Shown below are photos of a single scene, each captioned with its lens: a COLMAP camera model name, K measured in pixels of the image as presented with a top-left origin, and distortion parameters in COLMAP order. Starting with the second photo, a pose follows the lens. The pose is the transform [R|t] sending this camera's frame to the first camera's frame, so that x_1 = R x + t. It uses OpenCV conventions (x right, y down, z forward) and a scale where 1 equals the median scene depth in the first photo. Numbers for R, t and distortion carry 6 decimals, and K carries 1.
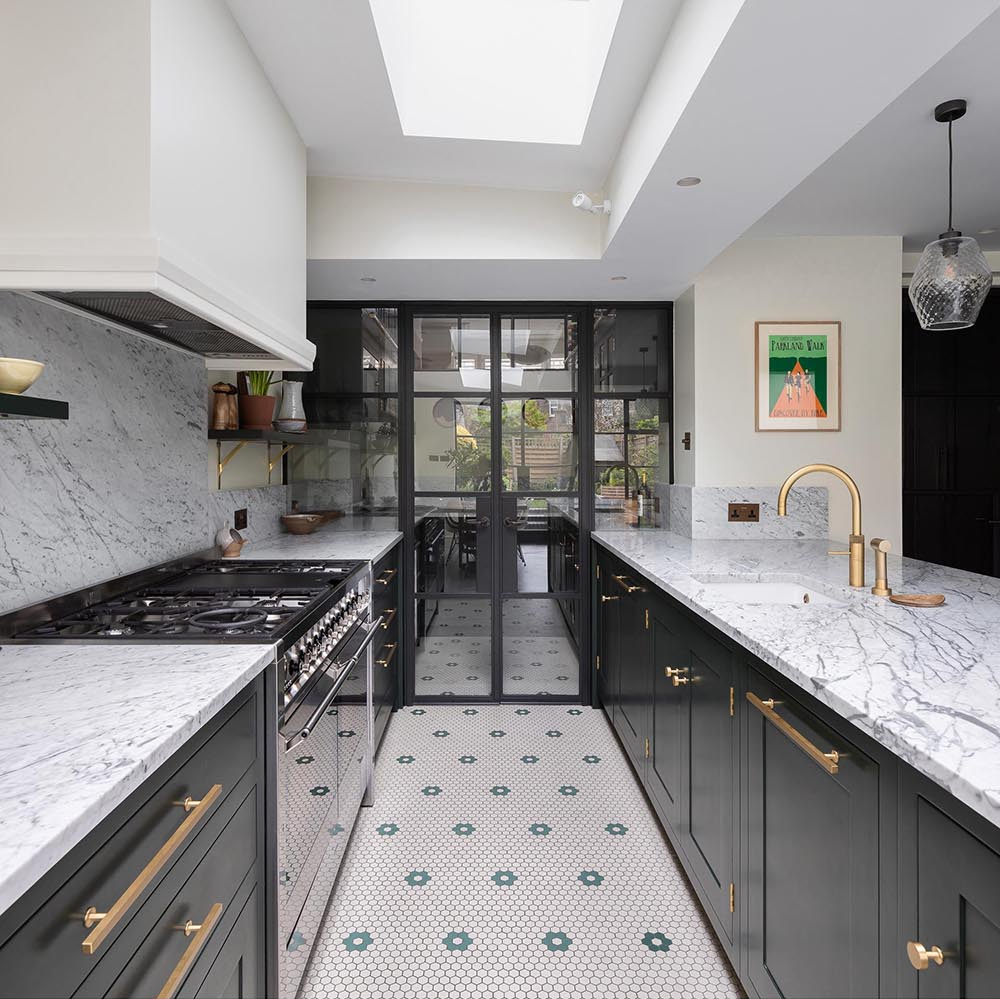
lens RADIAL K [[686.0, 0, 491.2], [0, 686.0, 454.5], [0, 0, 1]] dist [-0.010458, -0.002020]
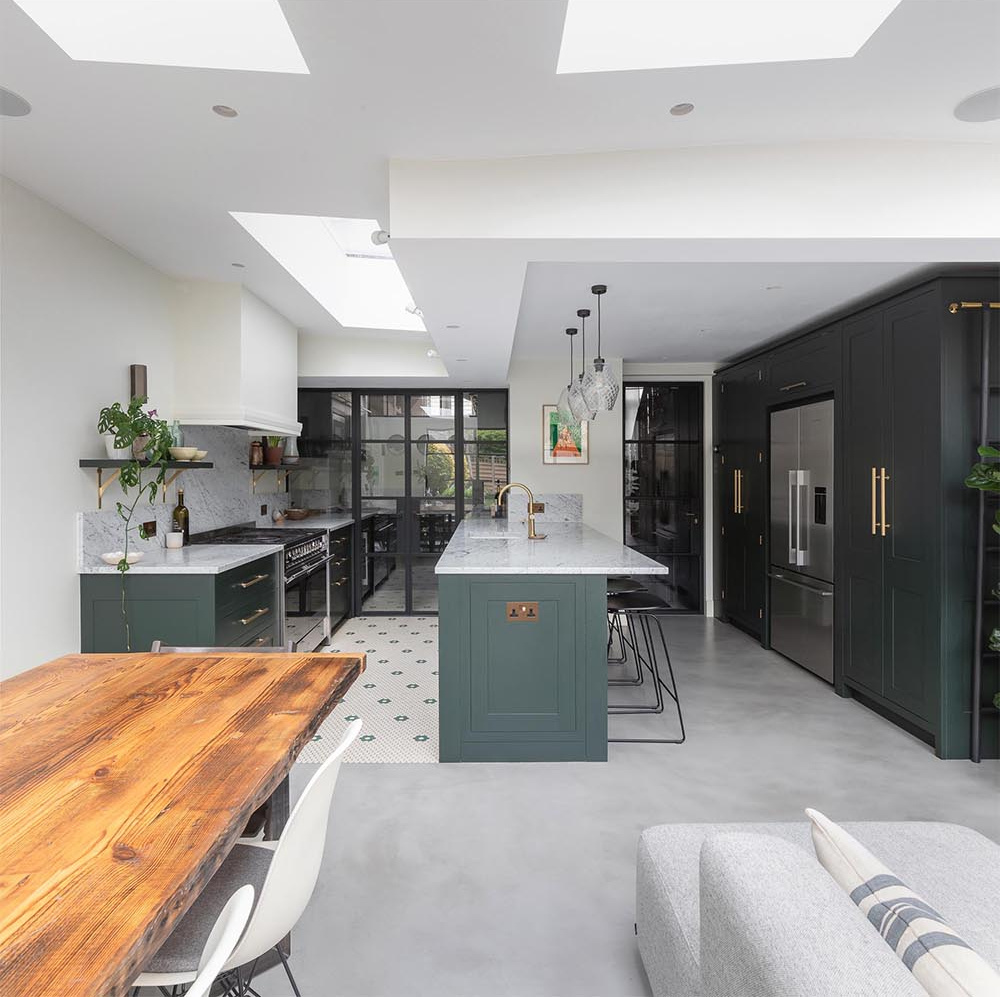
lens RADIAL K [[699.8, 0, 516.2], [0, 699.8, 489.8], [0, 0, 1]] dist [0.000727, 0.002307]
pose [[0.999744, 0.003205, 0.022400, 0.272189], [-0.003963, 0.999418, 0.033881, -0.028622], [-0.022279, -0.033962, 0.999175, -0.893696]]
